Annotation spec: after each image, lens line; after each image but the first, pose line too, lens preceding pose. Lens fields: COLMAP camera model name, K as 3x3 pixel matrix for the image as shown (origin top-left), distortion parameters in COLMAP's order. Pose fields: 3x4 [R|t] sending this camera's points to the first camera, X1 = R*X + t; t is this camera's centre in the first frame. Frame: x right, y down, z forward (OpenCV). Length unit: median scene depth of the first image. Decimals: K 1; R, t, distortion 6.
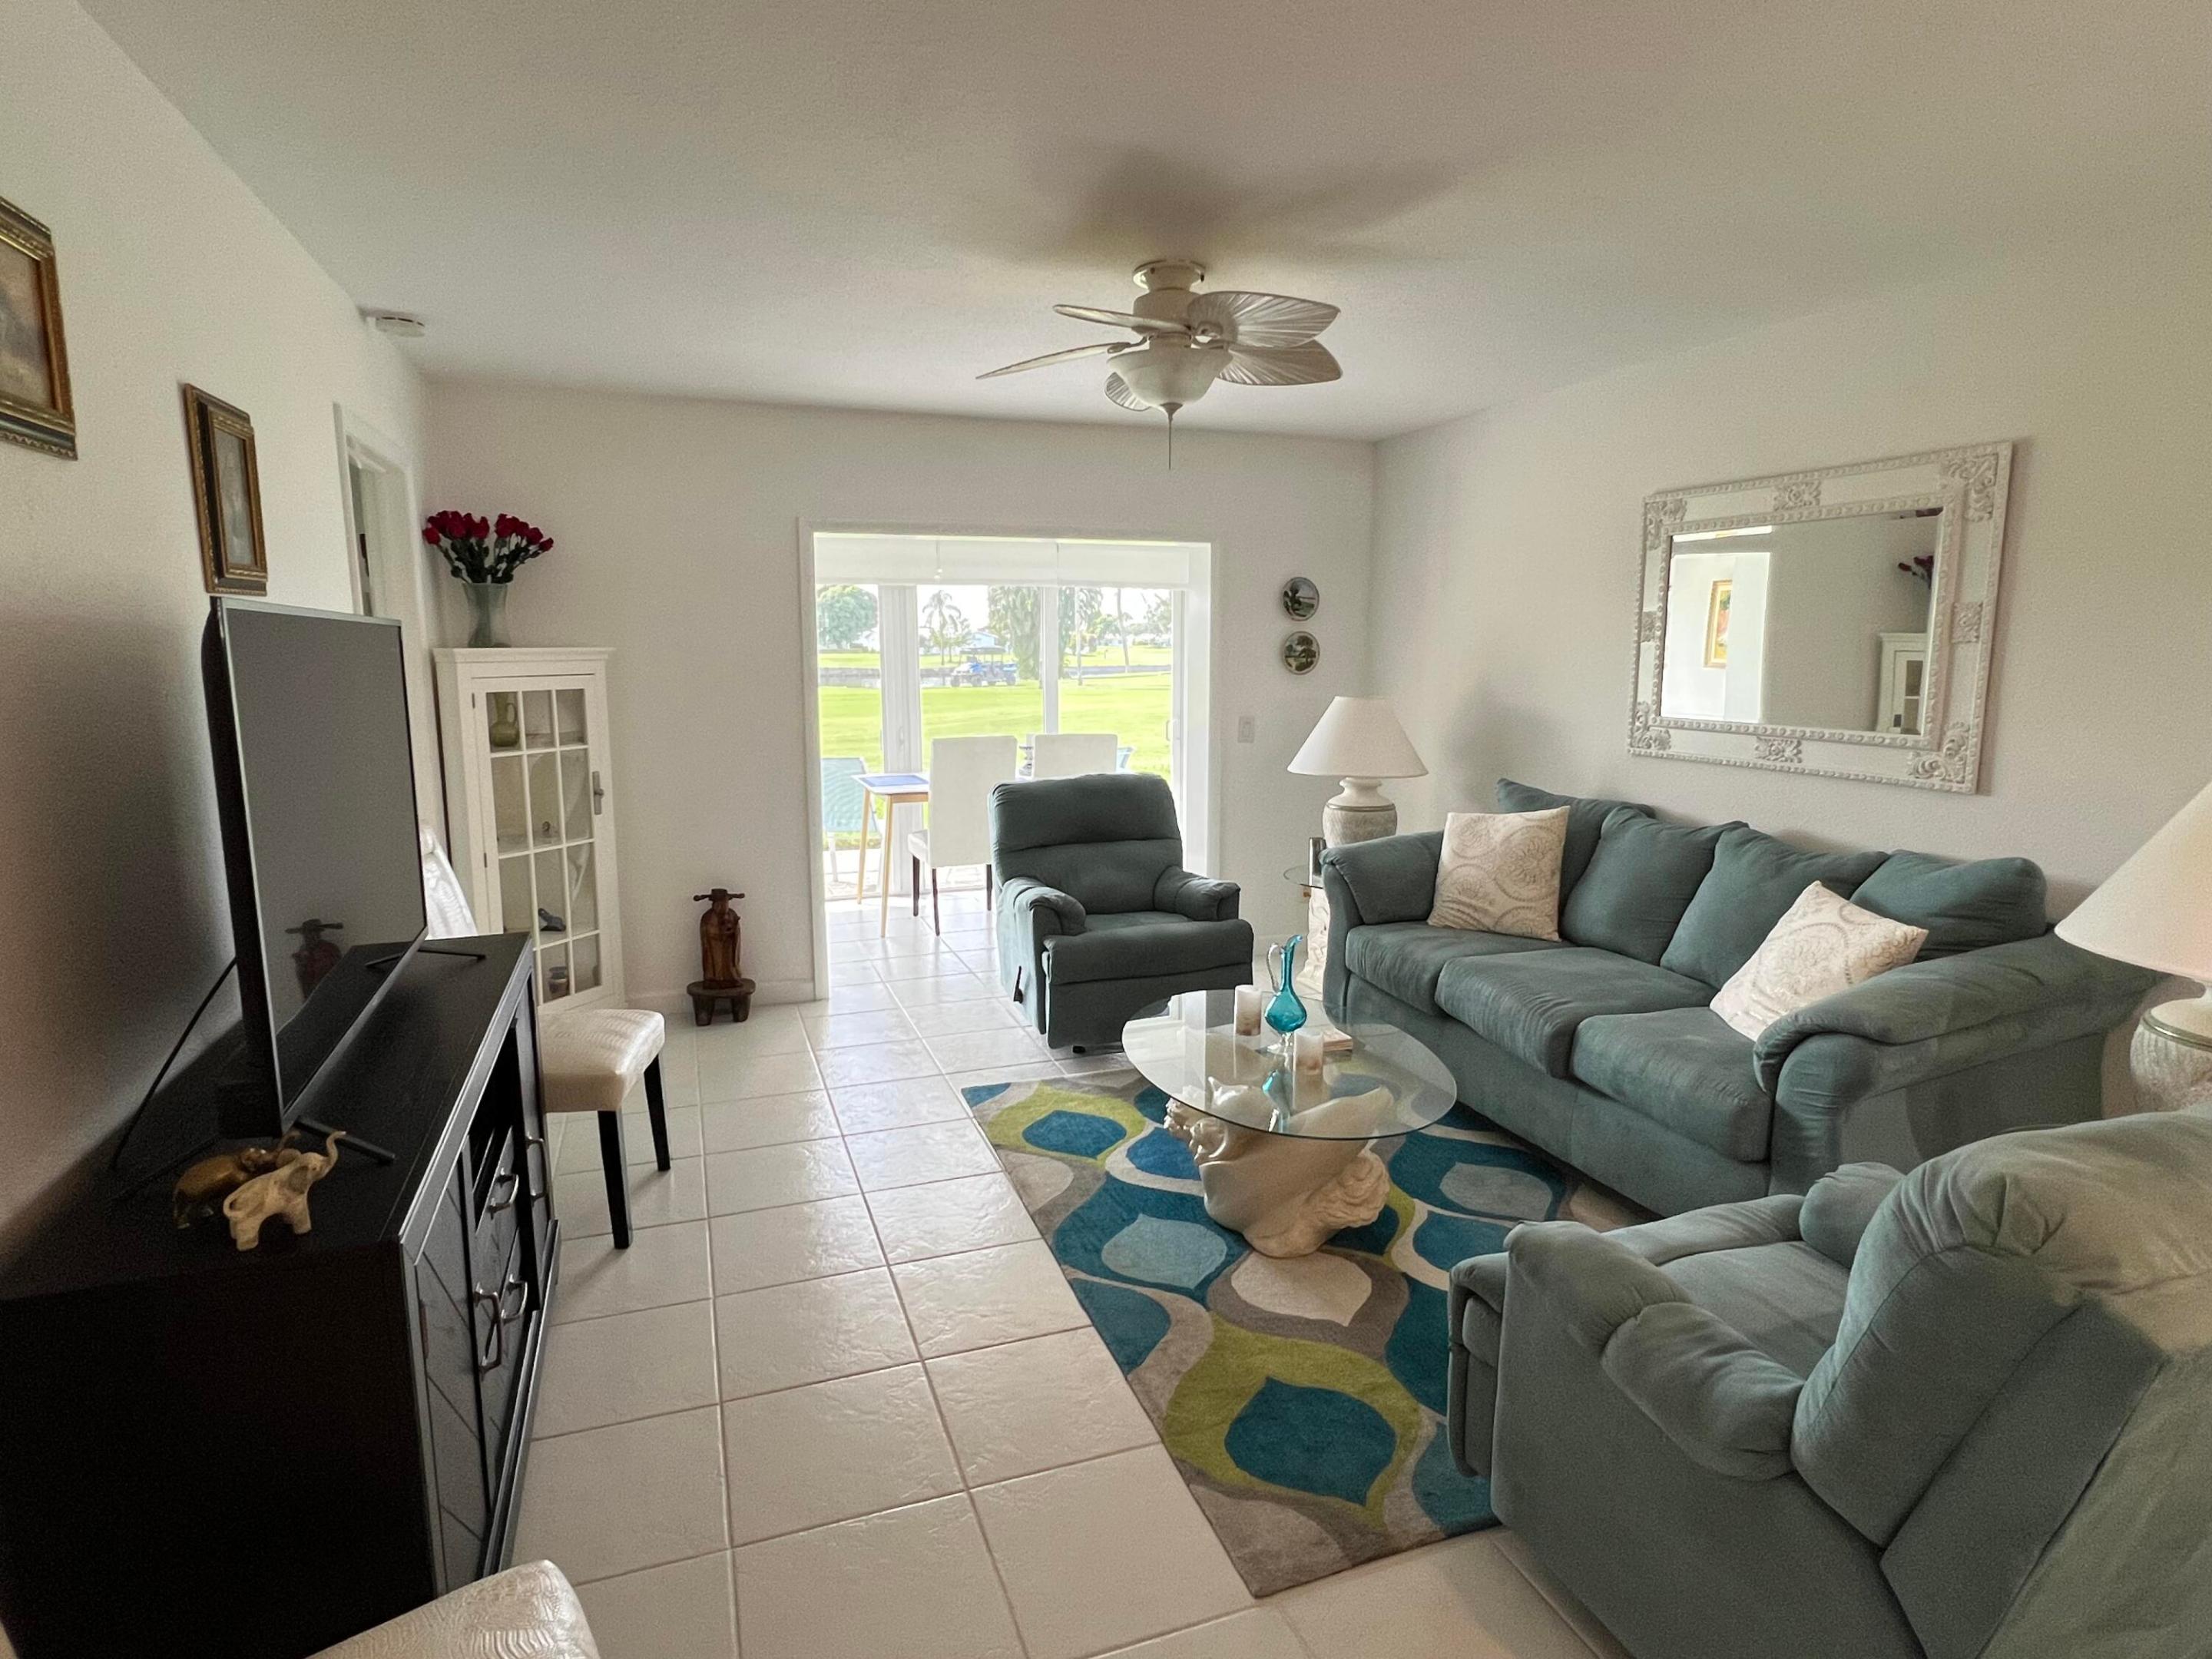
lens RADIAL K [[1165.2, 0, 1089.0], [0, 1165.2, 829.3], [0, 0, 1]] dist [-0.002972, -0.001904]
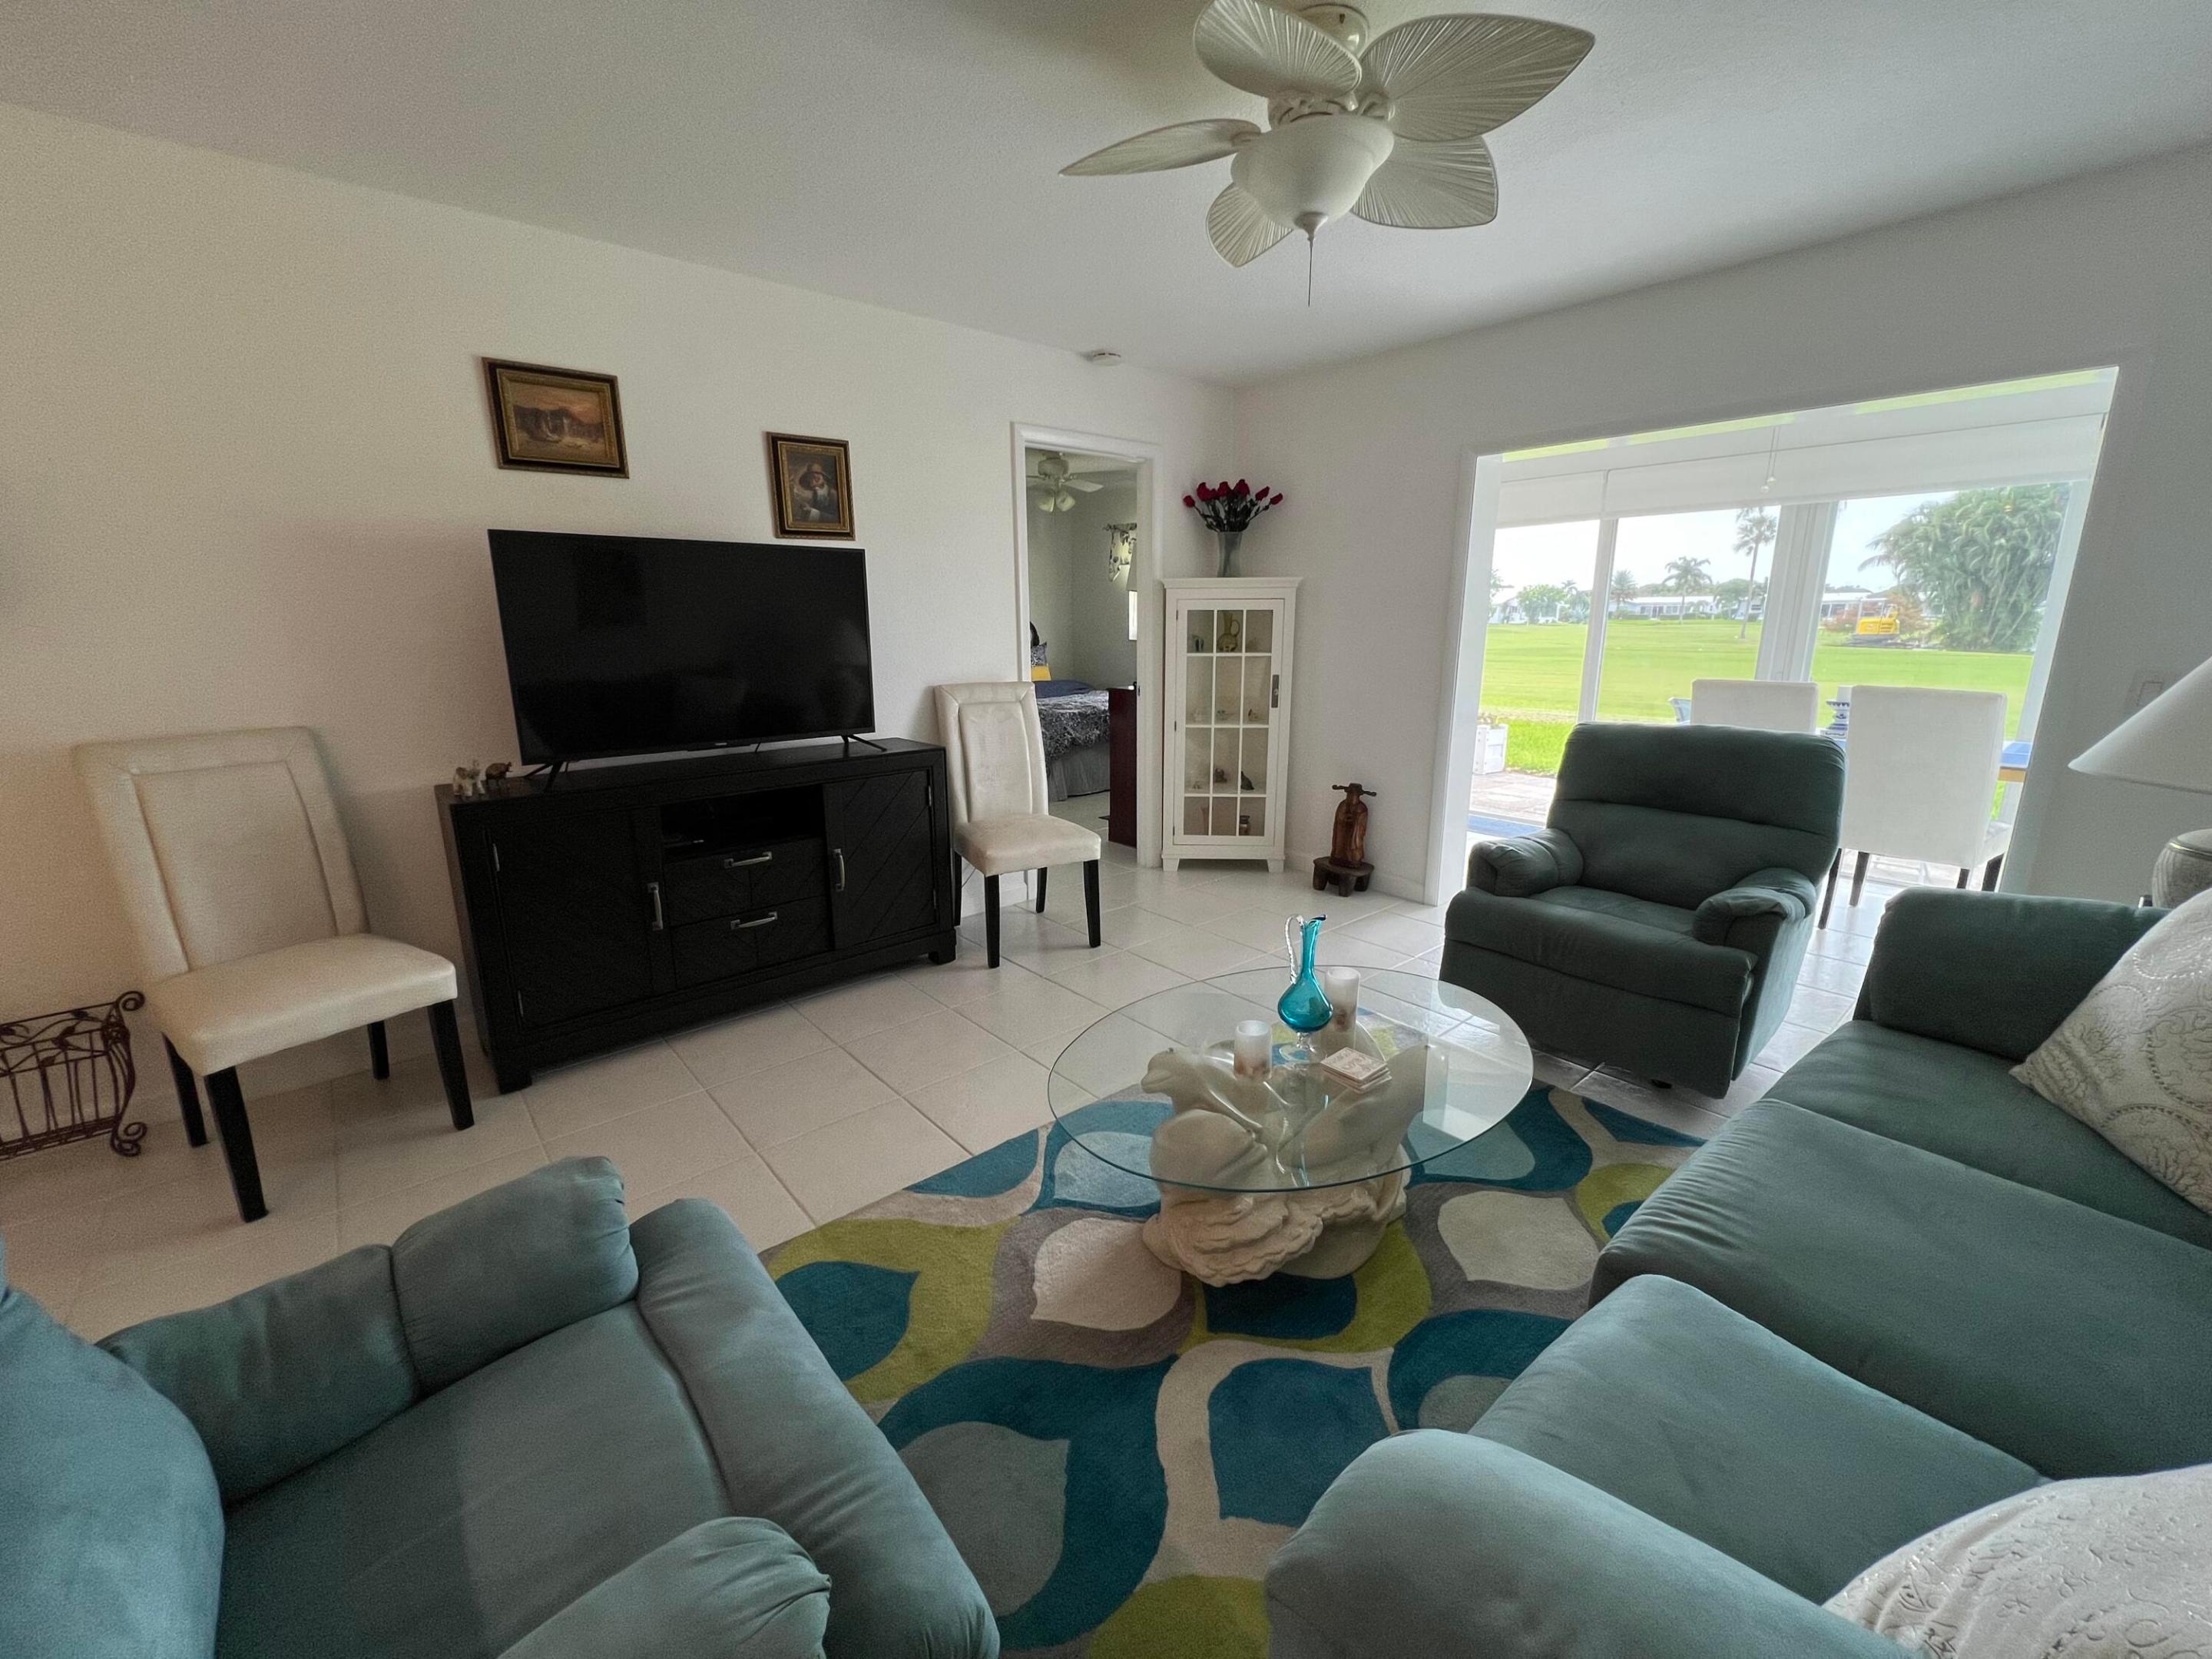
lens RADIAL K [[890.9, 0, 1099.9], [0, 890.9, 817.6], [0, 0, 1]] dist [-0.005608, 0.001421]
pose [[0.347529, 0.206506, -0.914647, 0.473727], [-0.141128, 0.975855, 0.166703, -0.032907], [0.926988, 0.071149, 0.368282, 0.481138]]
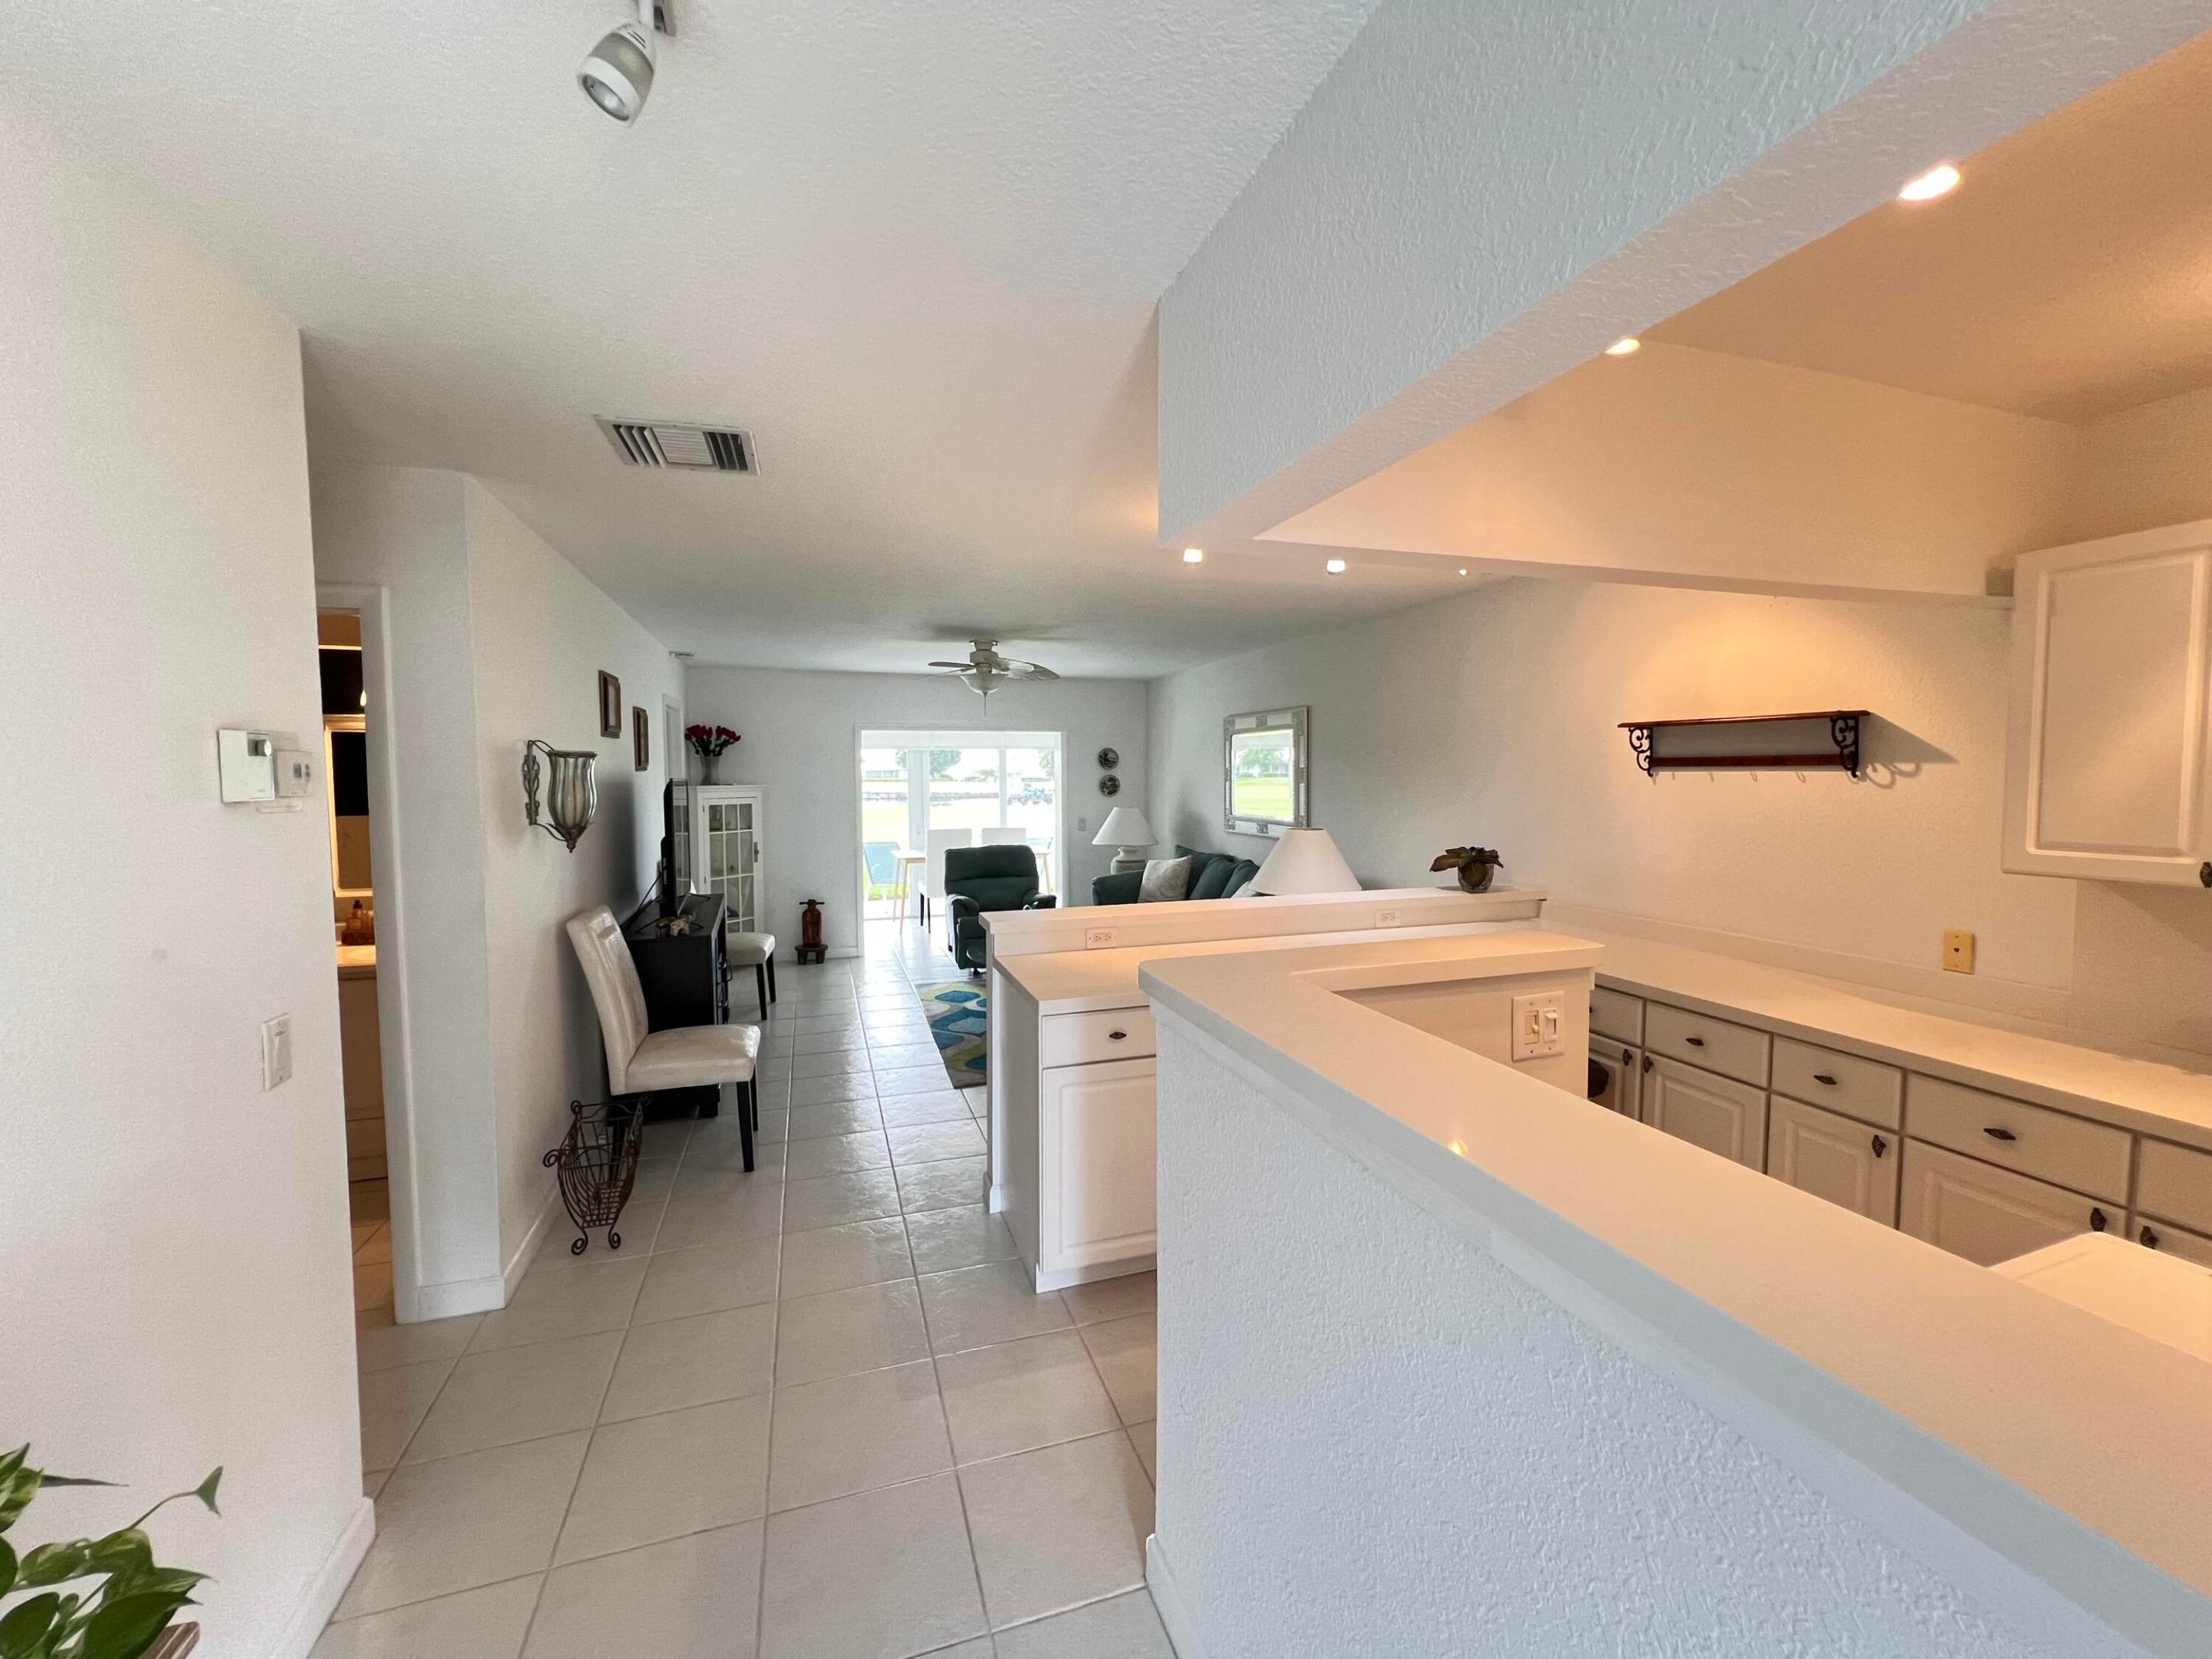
lens RADIAL K [[890.9, 0, 1095.9], [0, 890.9, 828.5], [0, 0, 1]] dist [-0.005608, 0.001421]
pose [[0.999562, -0.001121, -0.029565, 0.264609], [-0.001727, 0.995370, -0.096105, 0.086338], [0.029536, 0.096114, 0.994932, -0.647520]]
